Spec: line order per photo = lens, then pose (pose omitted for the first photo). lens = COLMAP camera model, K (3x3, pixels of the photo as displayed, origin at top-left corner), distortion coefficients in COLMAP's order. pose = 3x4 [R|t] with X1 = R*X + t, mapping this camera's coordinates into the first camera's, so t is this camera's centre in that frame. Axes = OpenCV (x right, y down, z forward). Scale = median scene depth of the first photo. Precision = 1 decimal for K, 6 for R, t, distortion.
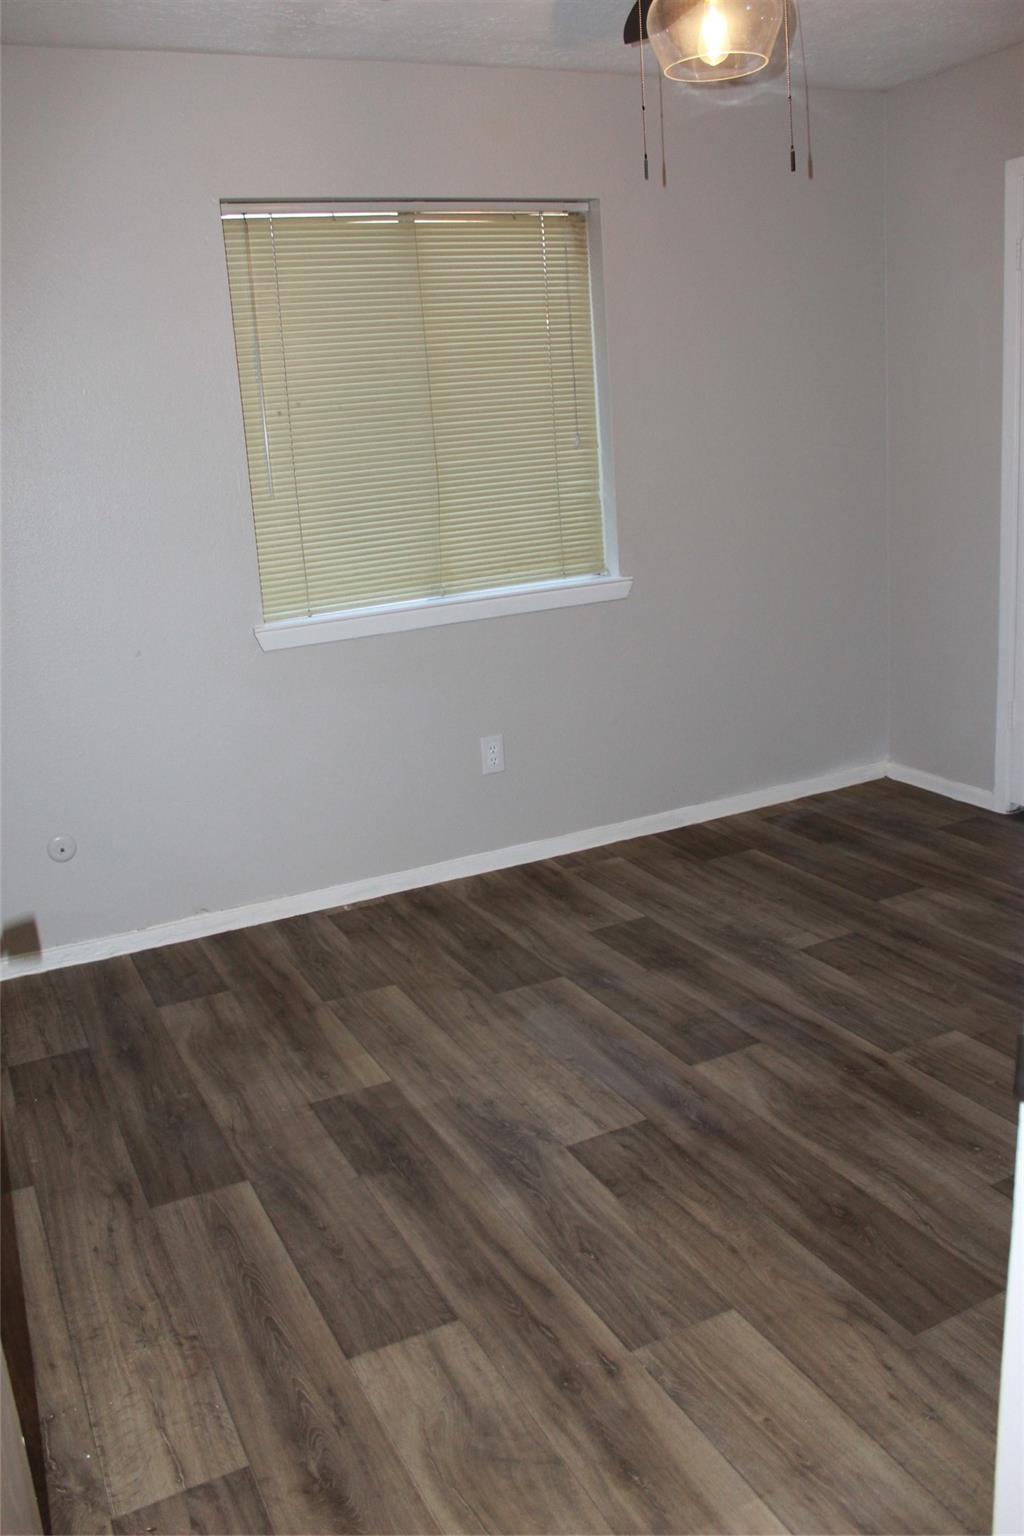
lens RADIAL K [[1271.9, 0, 512.0], [0, 1271.9, 768.0], [0, 0, 1]] dist [-0.158615, 0.145568]
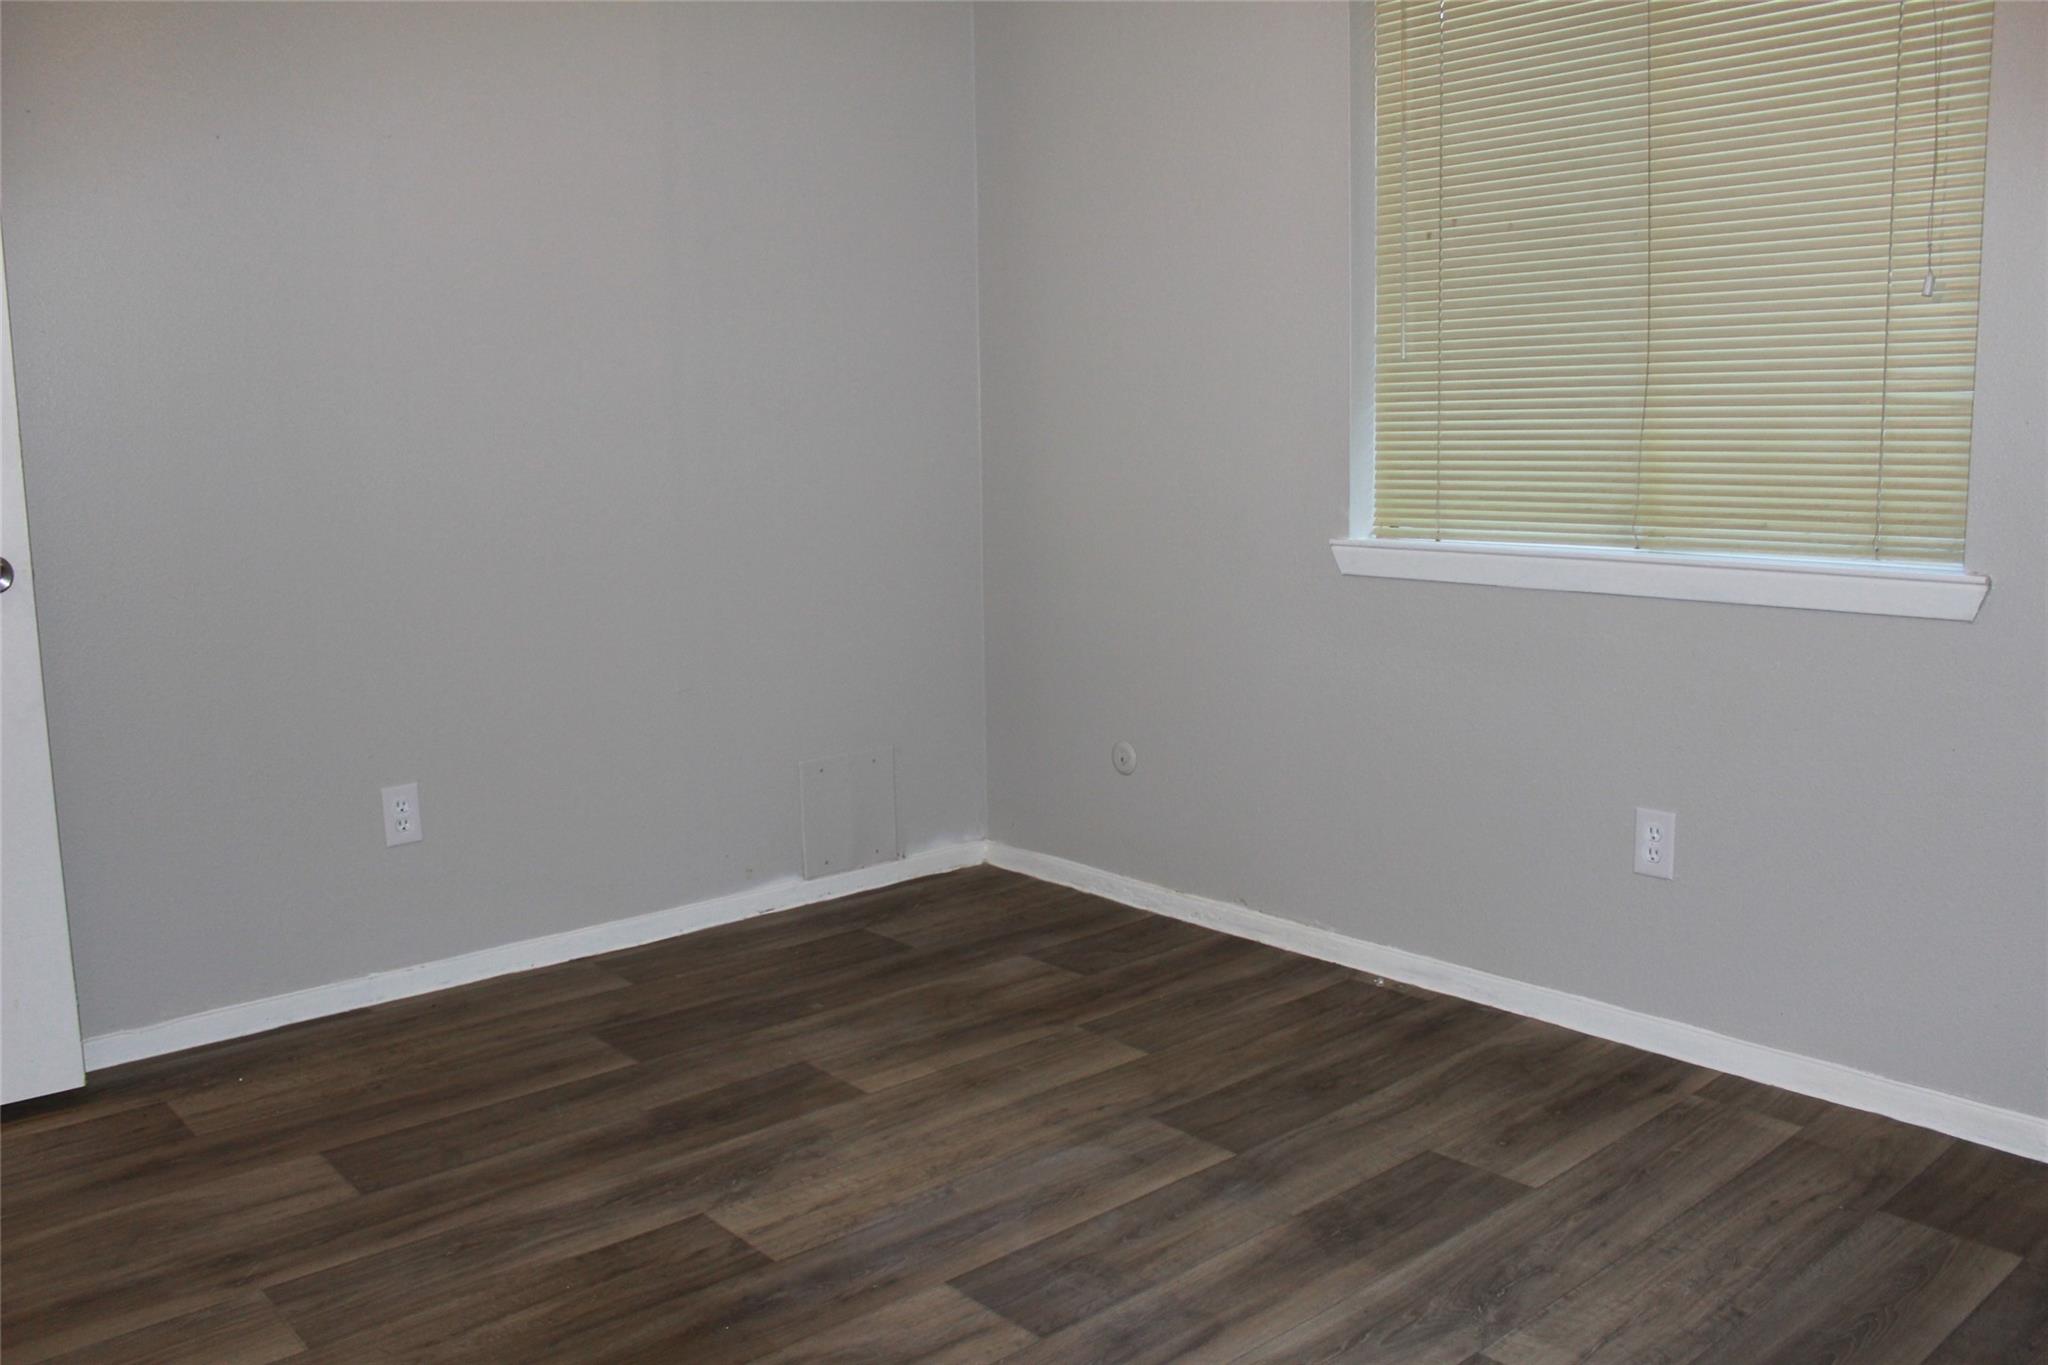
lens RADIAL K [[1695.8, 0, 1024.0], [0, 1695.8, 682.5], [0, 0, 1]] dist [-0.158615, 0.145568]
pose [[0.259338, 0.214152, -0.941745, 0.692126], [-0.252805, 0.956160, 0.147812, -0.137100], [0.932112, 0.199744, 0.302107, 0.602376]]
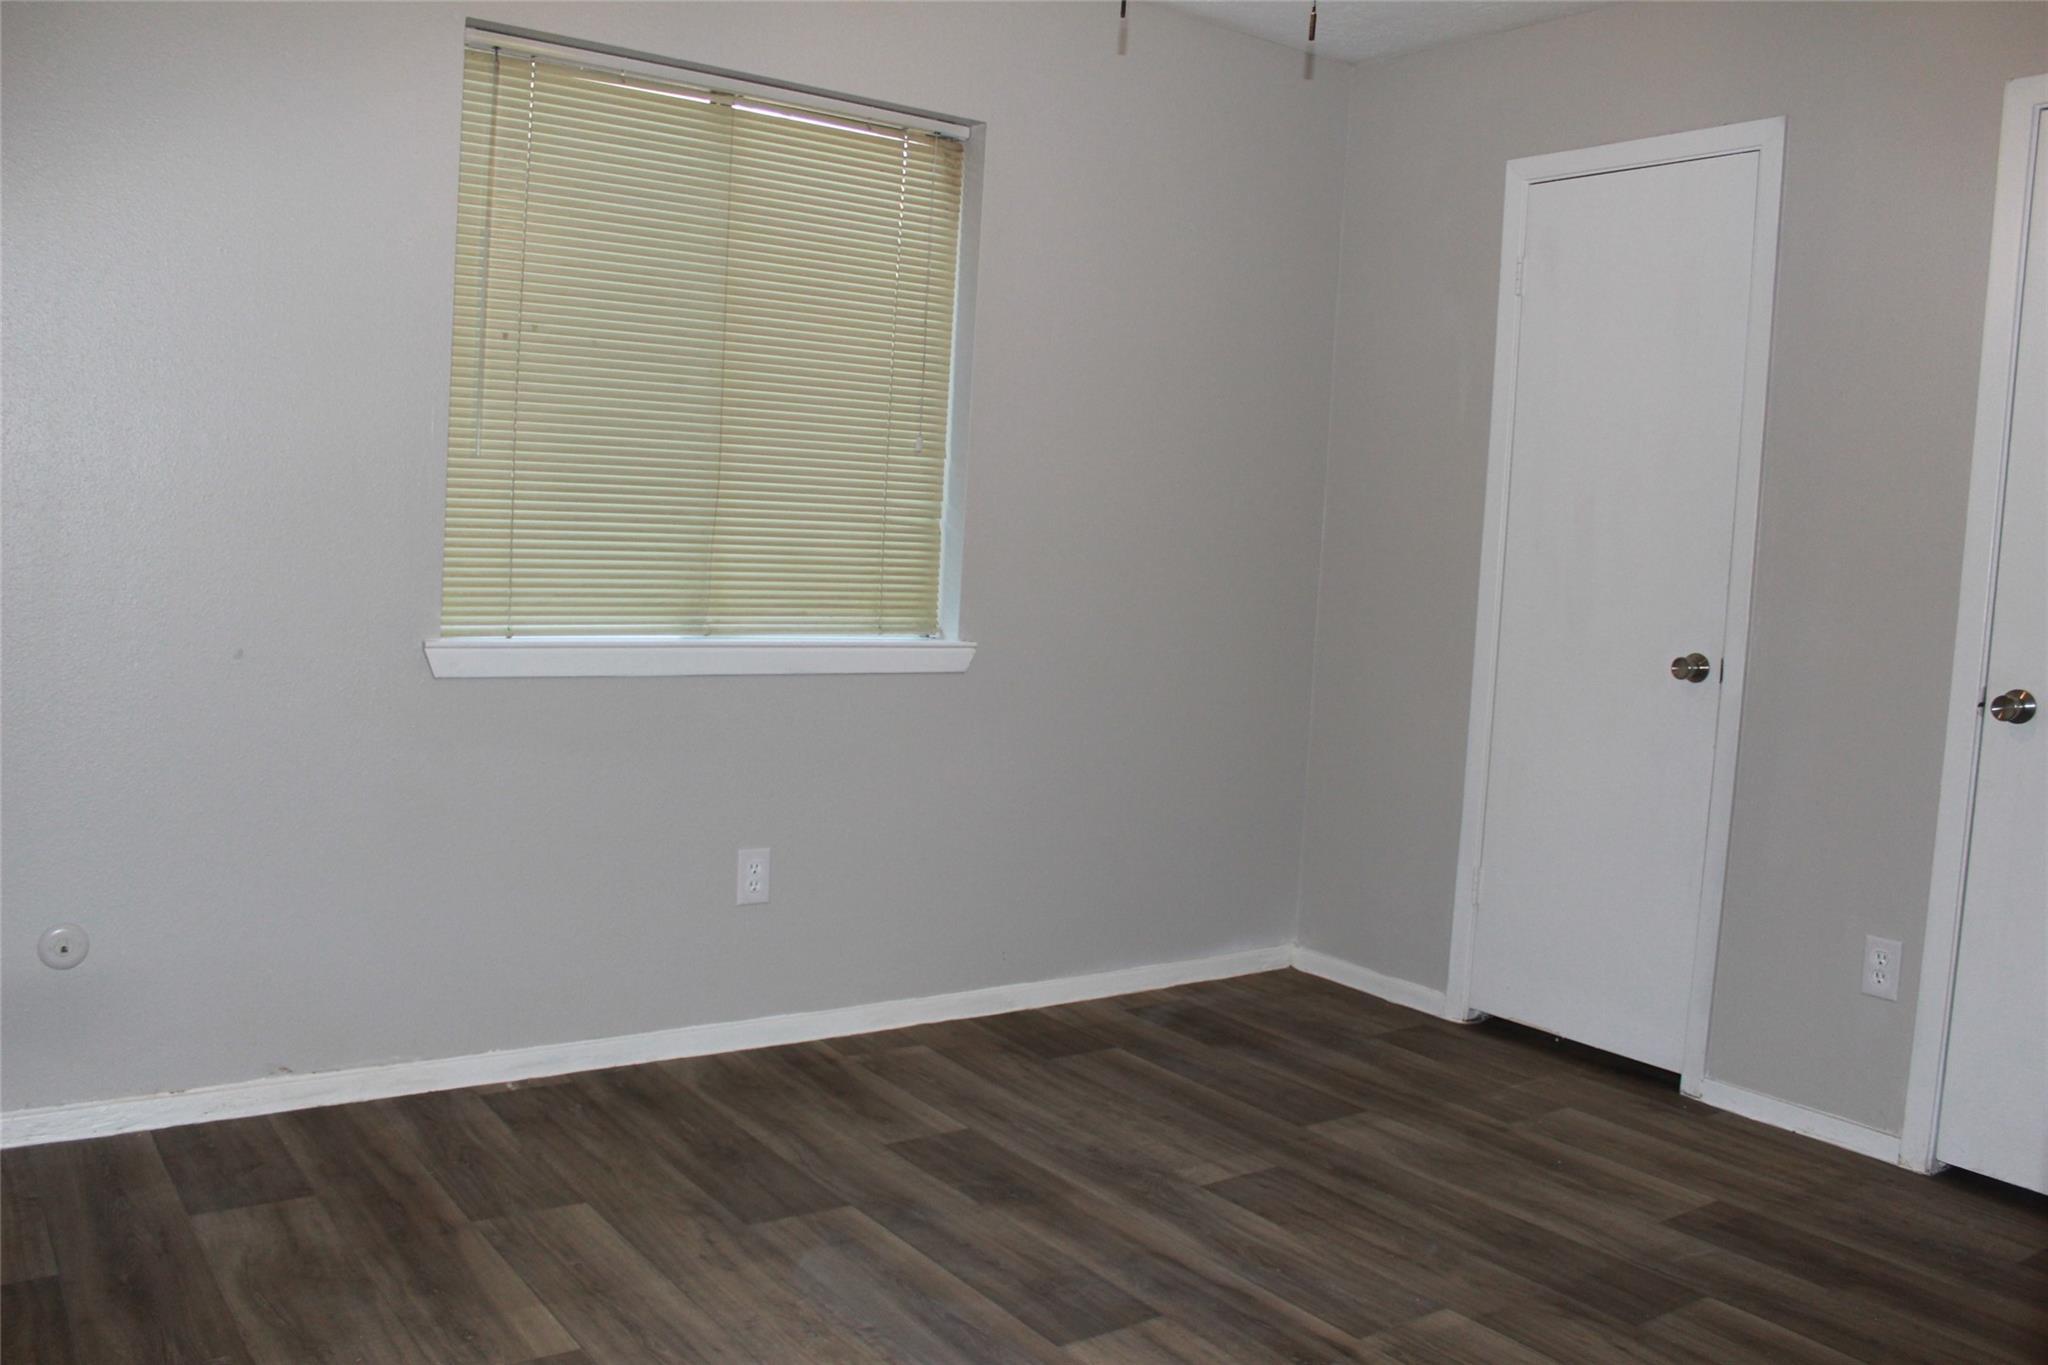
lens RADIAL K [[1695.8, 0, 1024.0], [0, 1695.8, 682.5], [0, 0, 1]] dist [-0.158615, 0.145568]
pose [[0.979322, 0.106198, 0.172195, -0.047063], [-0.073954, 0.980159, -0.183899, 0.050603], [-0.188308, 0.167362, 0.967745, 0.104153]]
